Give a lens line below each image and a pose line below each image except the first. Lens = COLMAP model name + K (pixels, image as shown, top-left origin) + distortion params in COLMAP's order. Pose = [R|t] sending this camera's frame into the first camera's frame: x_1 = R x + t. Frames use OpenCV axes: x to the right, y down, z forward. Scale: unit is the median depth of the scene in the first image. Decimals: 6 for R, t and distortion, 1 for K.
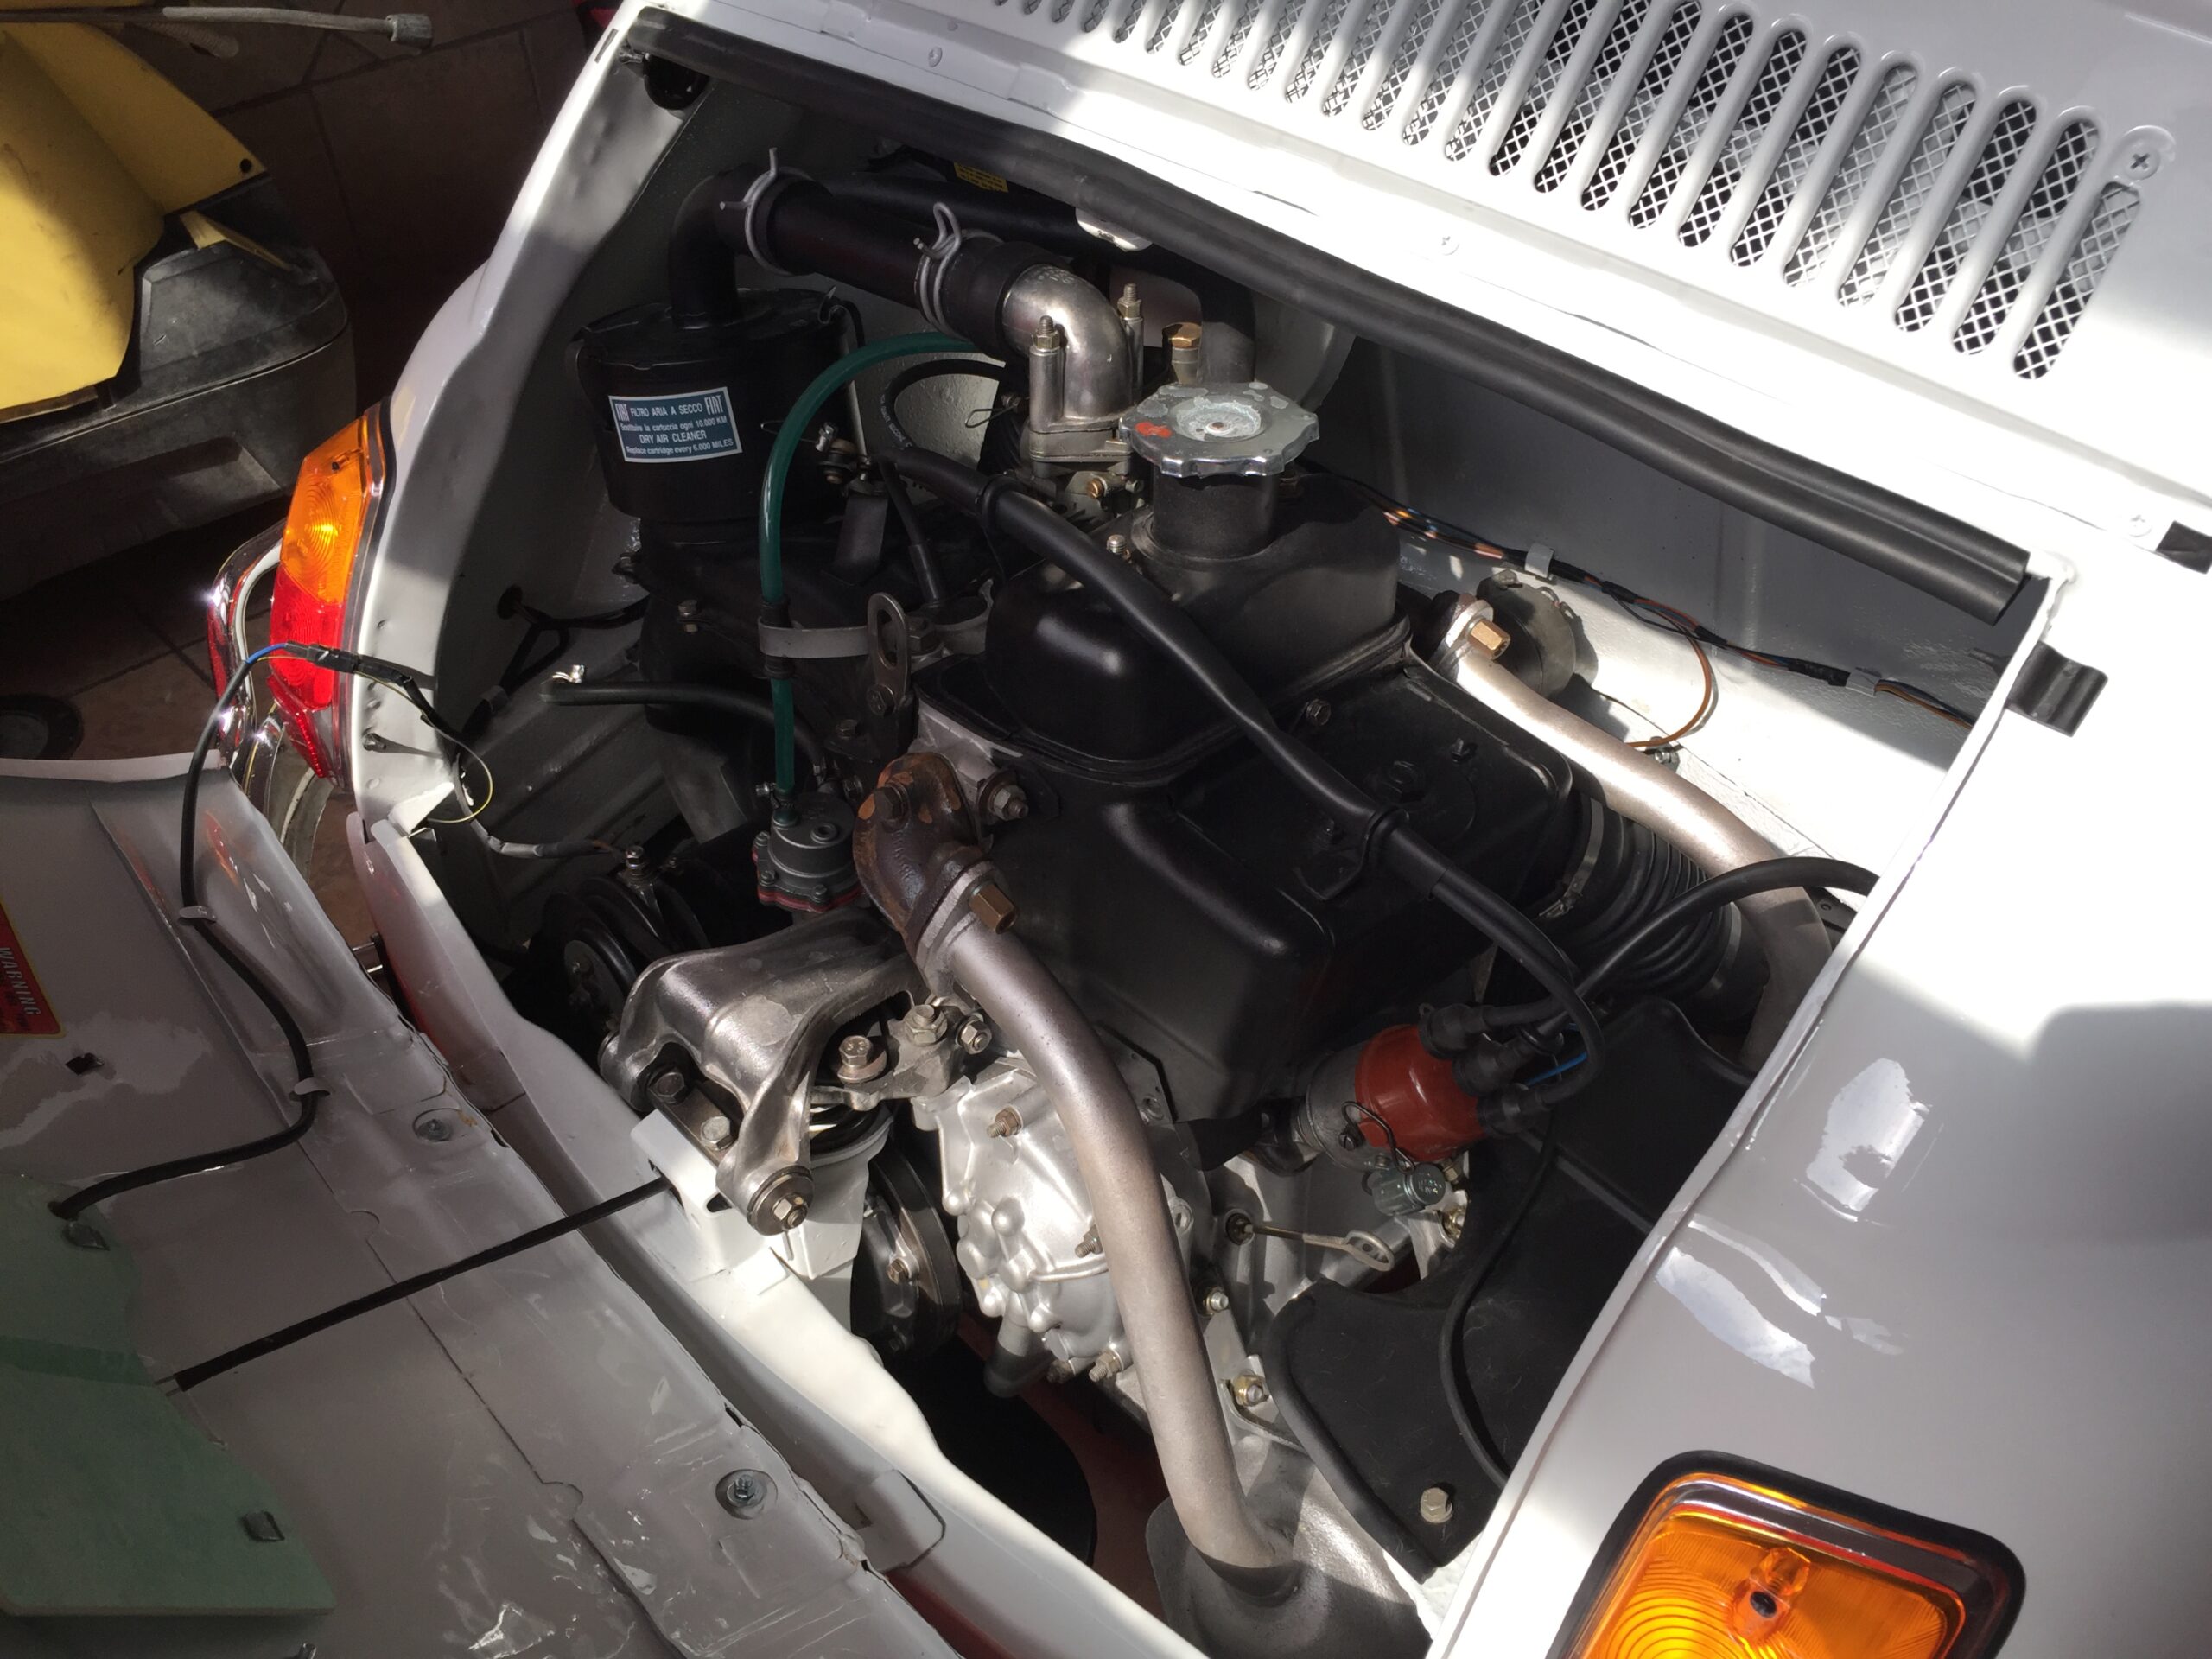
lens RADIAL K [[1946.5, 0, 1043.9], [0, 1946.5, 830.9], [0, 0, 1]] dist [0.099894, -0.149332]
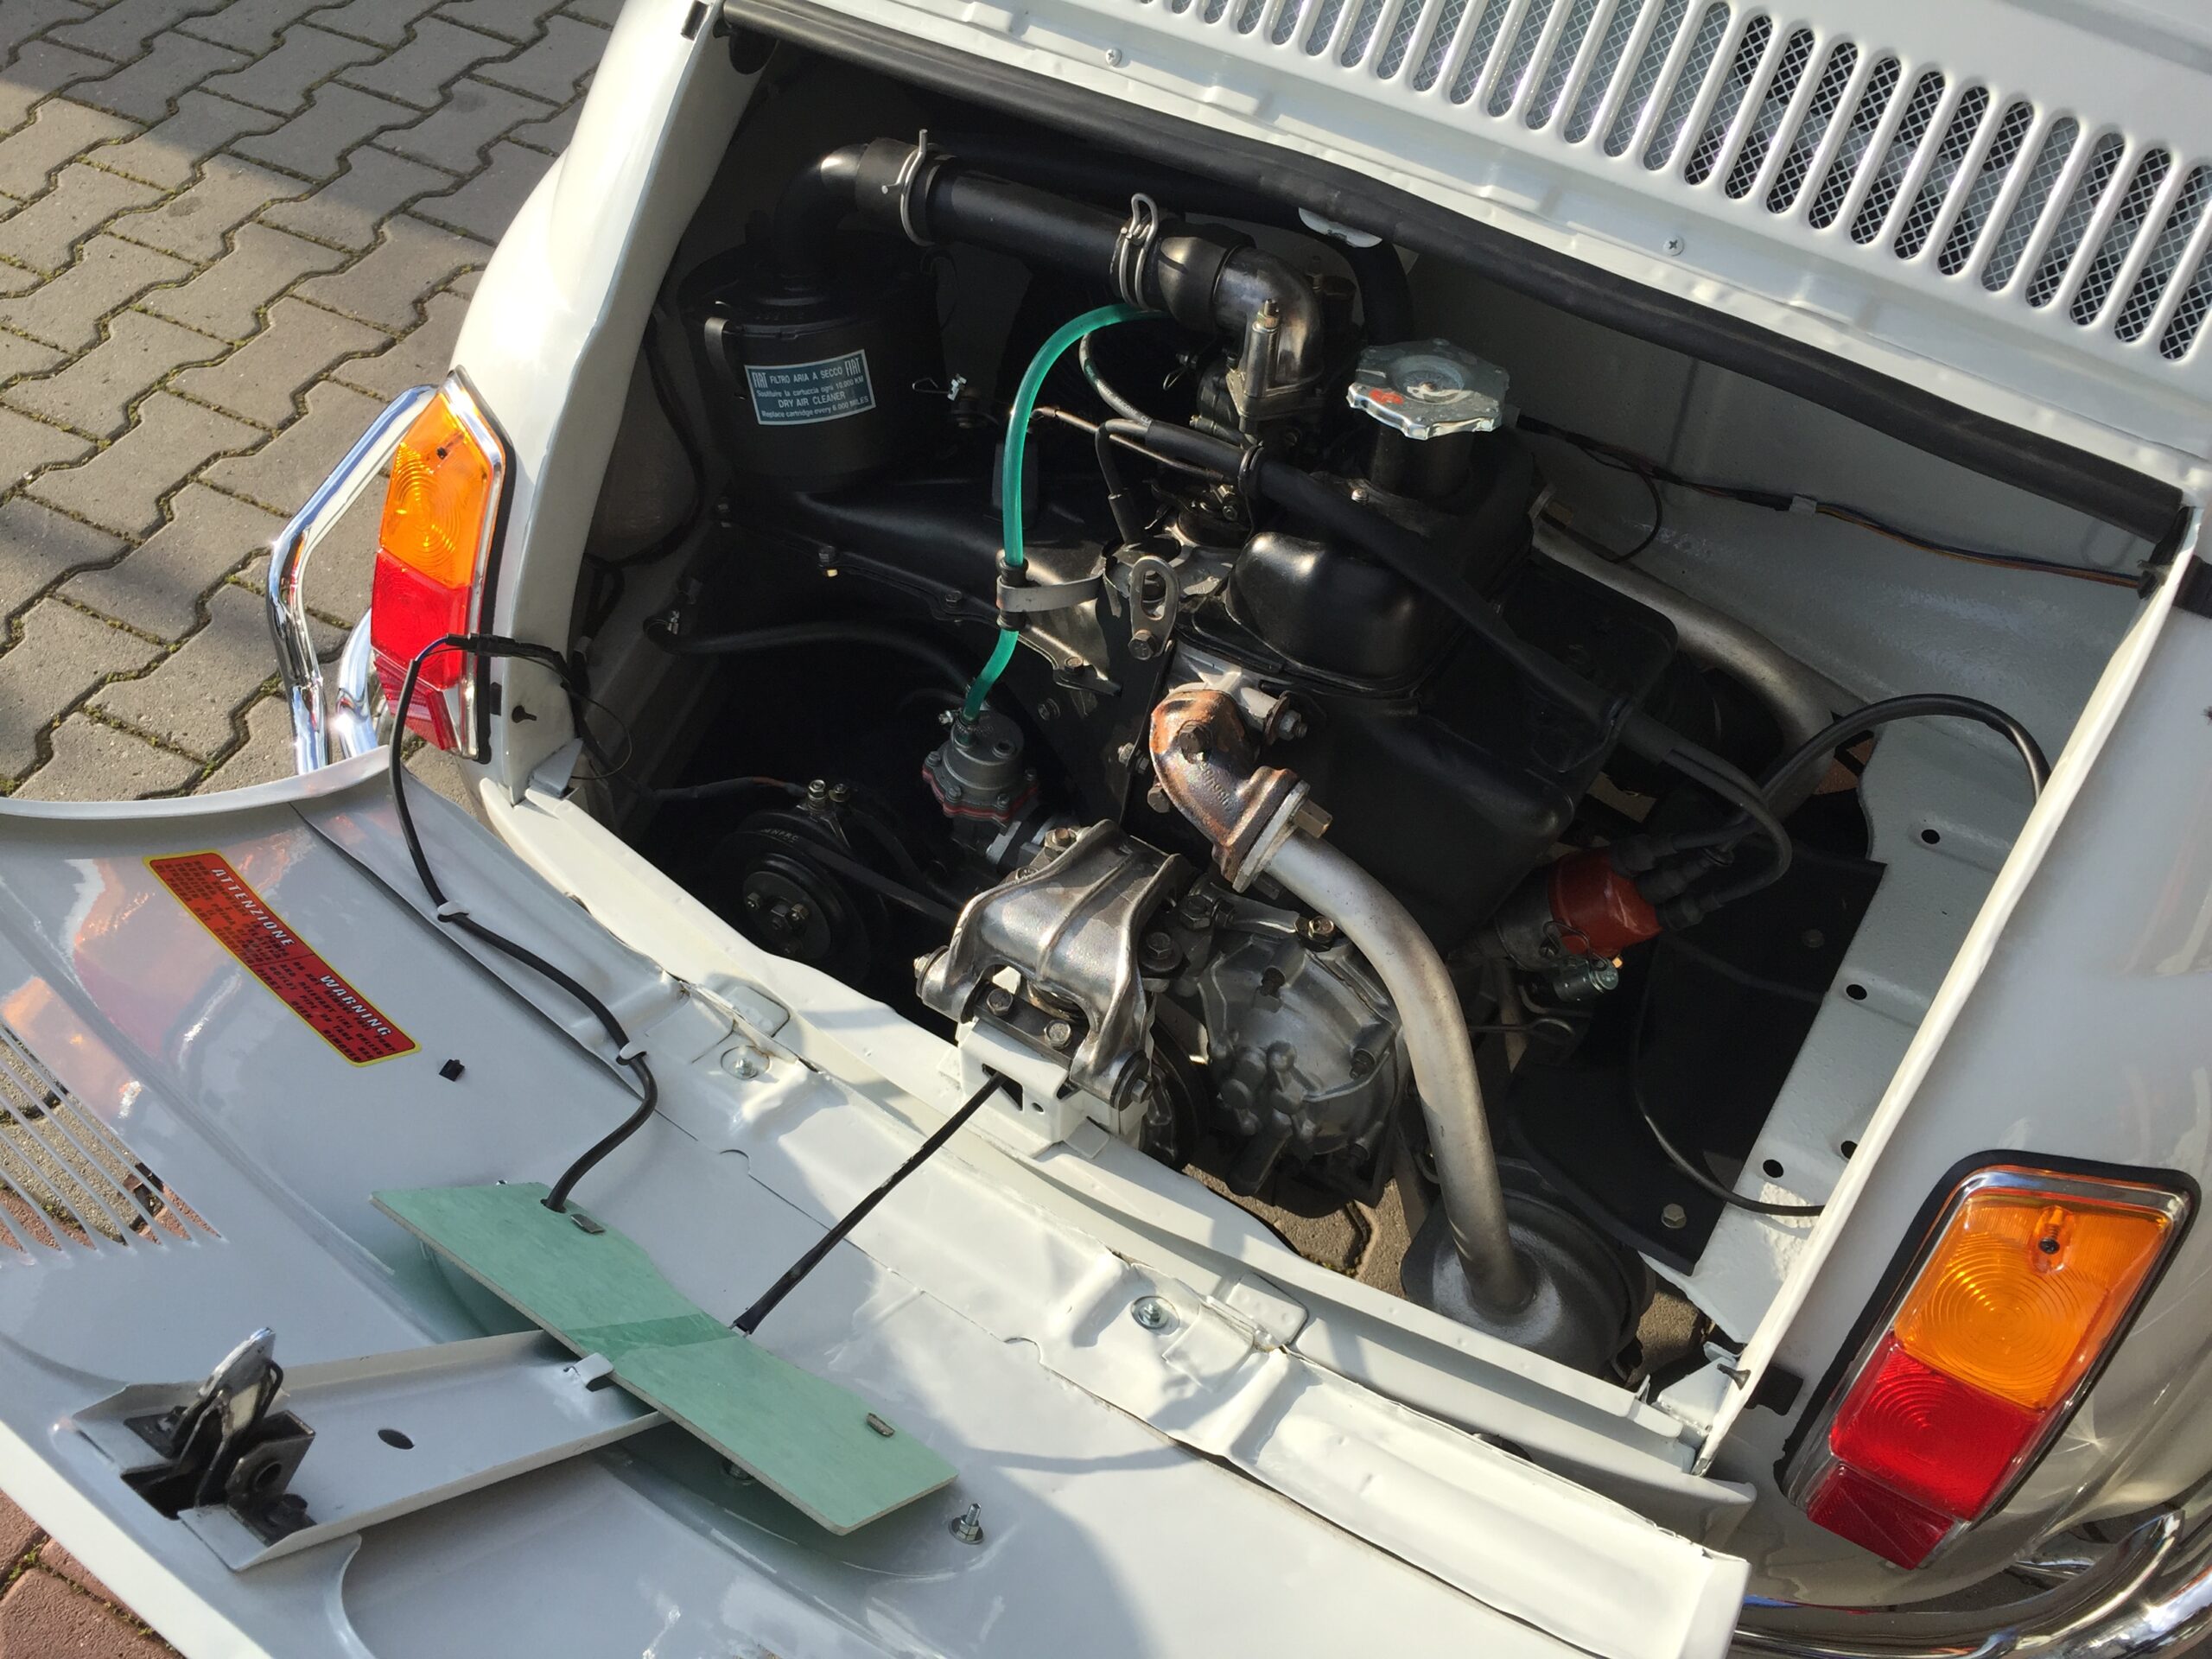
lens RADIAL K [[1946.5, 0, 1043.9], [0, 1946.5, 830.9], [0, 0, 1]] dist [0.099894, -0.149332]
pose [[0.958305, -0.153228, 0.241189, -0.366544], [0.117125, 0.980537, 0.157572, -0.125339], [-0.260639, -0.122753, 0.957601, -0.085863]]
